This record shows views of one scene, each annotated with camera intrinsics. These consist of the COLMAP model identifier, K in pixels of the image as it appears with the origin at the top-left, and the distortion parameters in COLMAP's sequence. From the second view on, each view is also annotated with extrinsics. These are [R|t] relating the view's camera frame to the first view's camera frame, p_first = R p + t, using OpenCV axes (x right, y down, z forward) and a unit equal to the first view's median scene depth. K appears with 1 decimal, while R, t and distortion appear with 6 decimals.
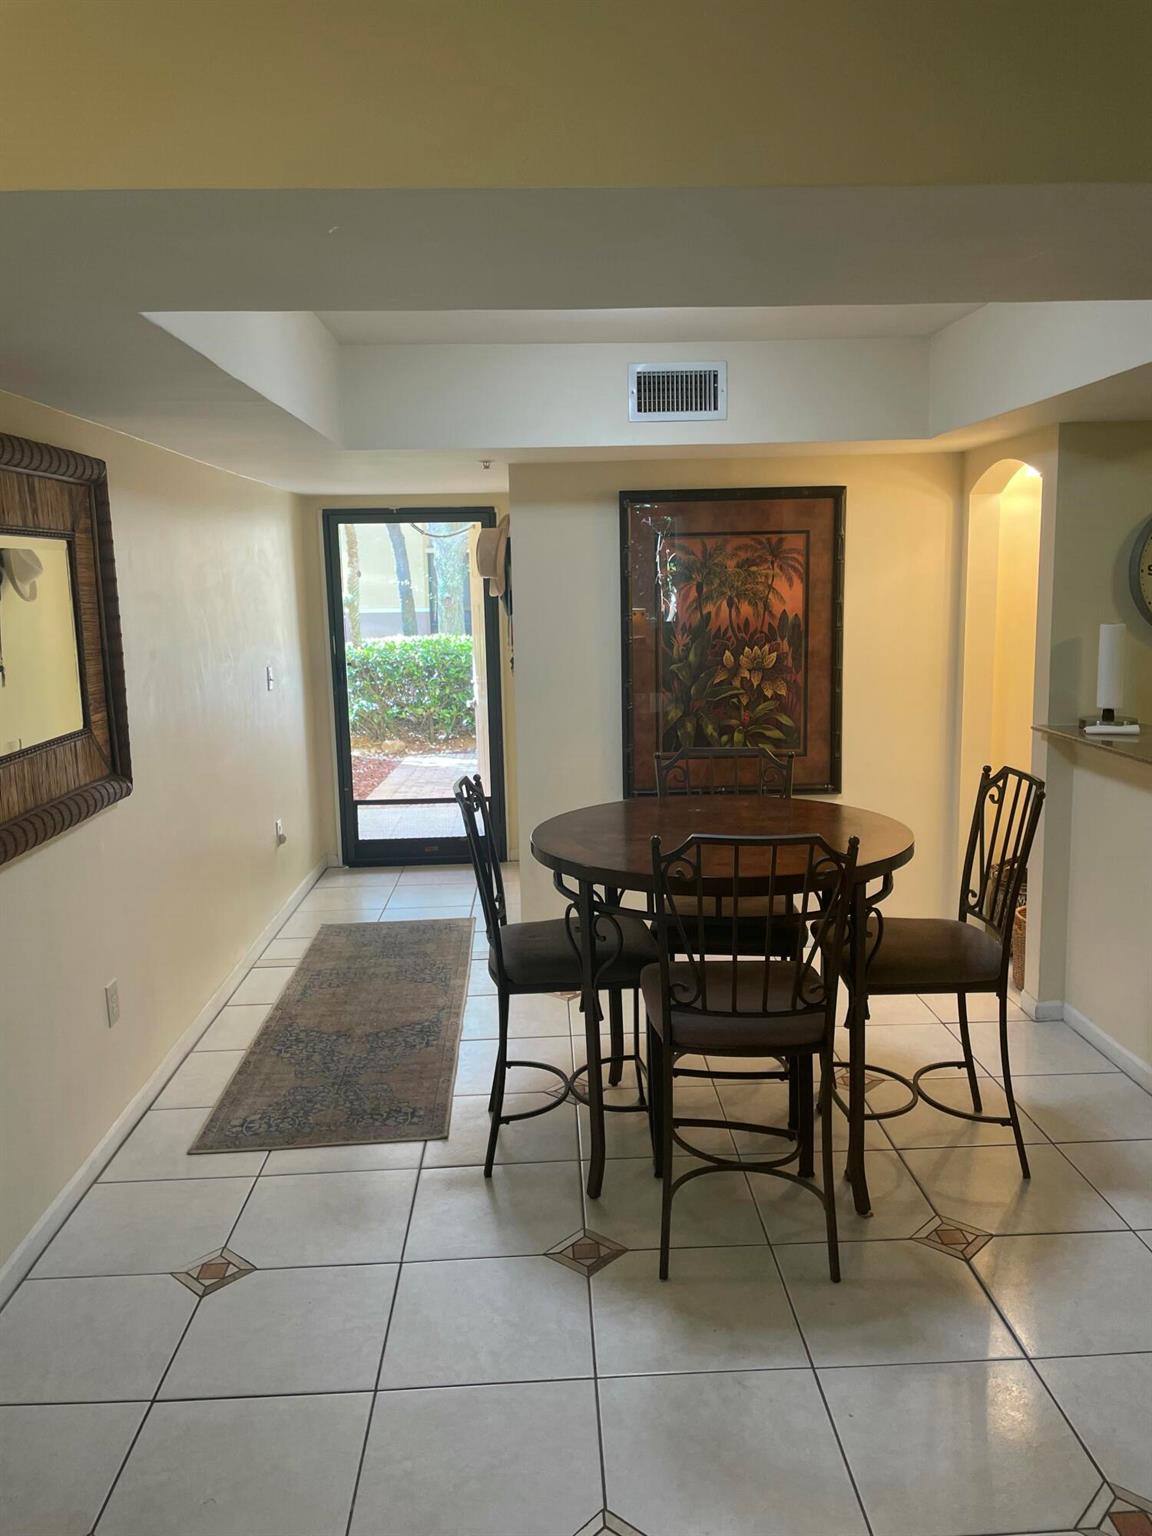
lens RADIAL K [[1163.0, 0, 583.4], [0, 1163.0, 764.1], [0, 0, 1]] dist [0.106673, -0.147249]
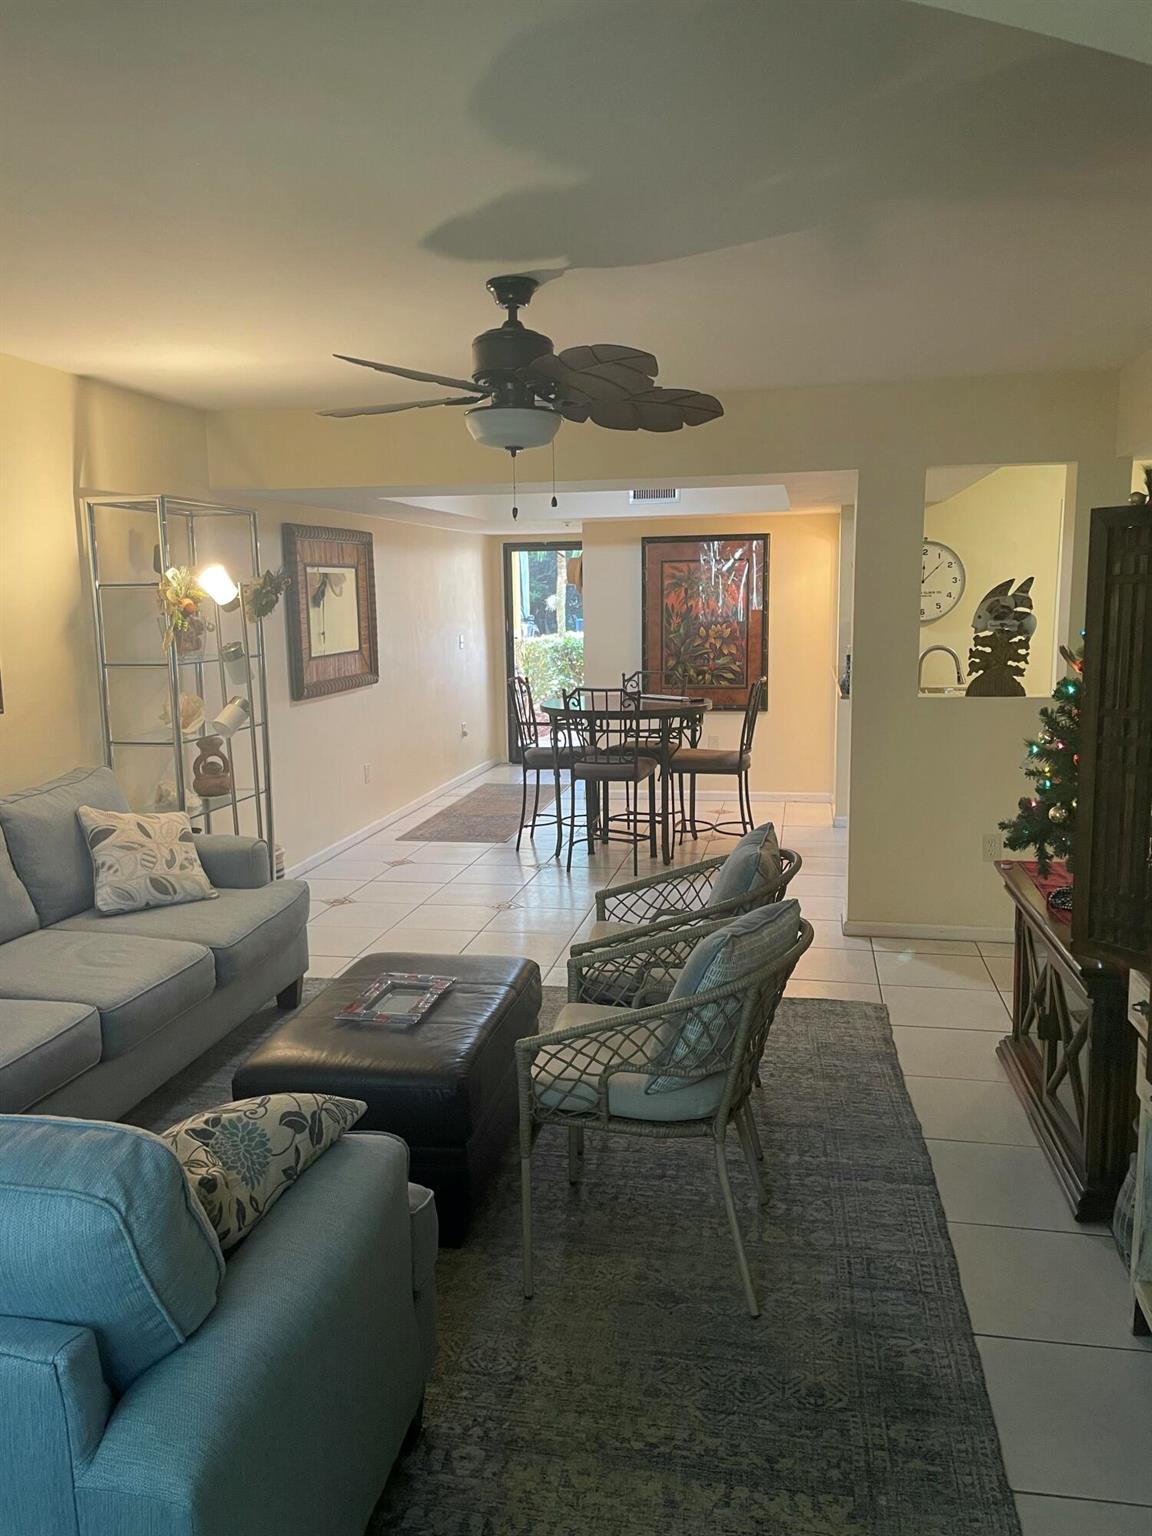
lens RADIAL K [[1164.3, 0, 578.1], [0, 1164.3, 798.0], [0, 0, 1]] dist [0.060583, 0.000110]
pose [[0.973482, 0.045234, -0.224248, 0.478551], [-0.040403, 0.998843, 0.026090, 0.168016], [0.225169, -0.016338, 0.974183, -1.046286]]
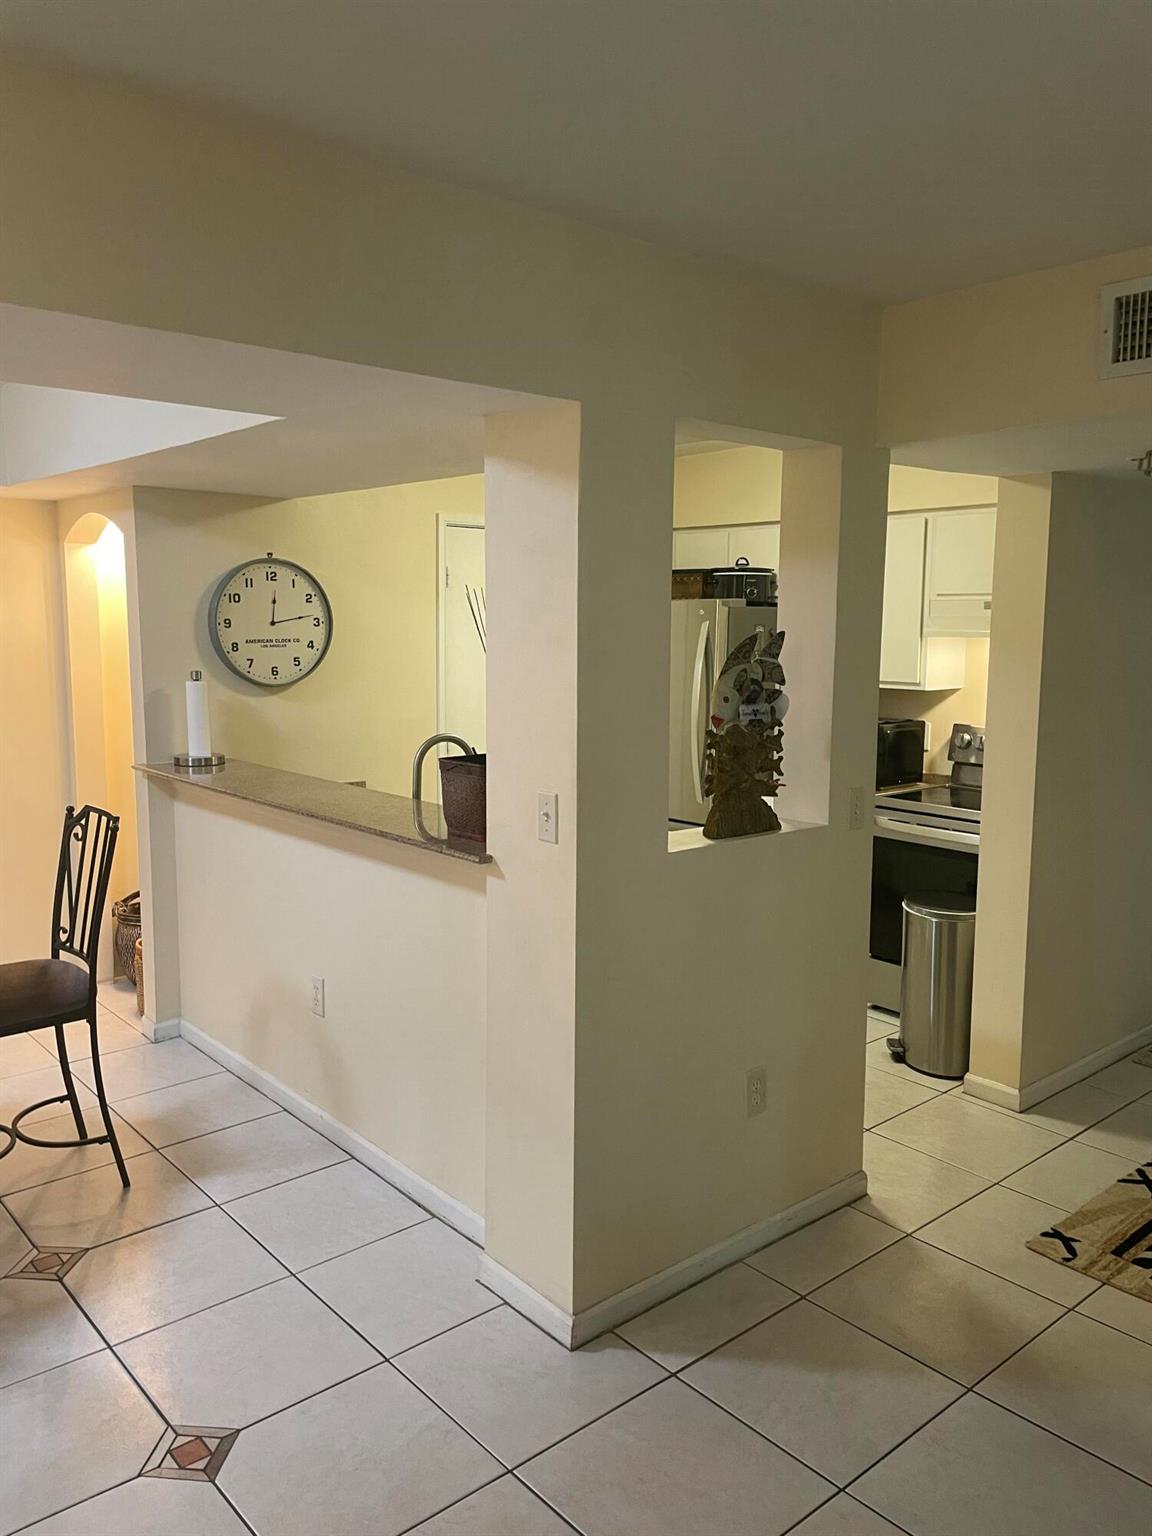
lens RADIAL K [[1163.0, 0, 583.4], [0, 1163.0, 764.1], [0, 0, 1]] dist [0.106673, -0.147249]
pose [[0.780738, -0.057618, 0.622196, 0.049047], [0.079414, 0.996815, -0.007340, 0.008219], [-0.619792, 0.055142, 0.782827, -0.106795]]
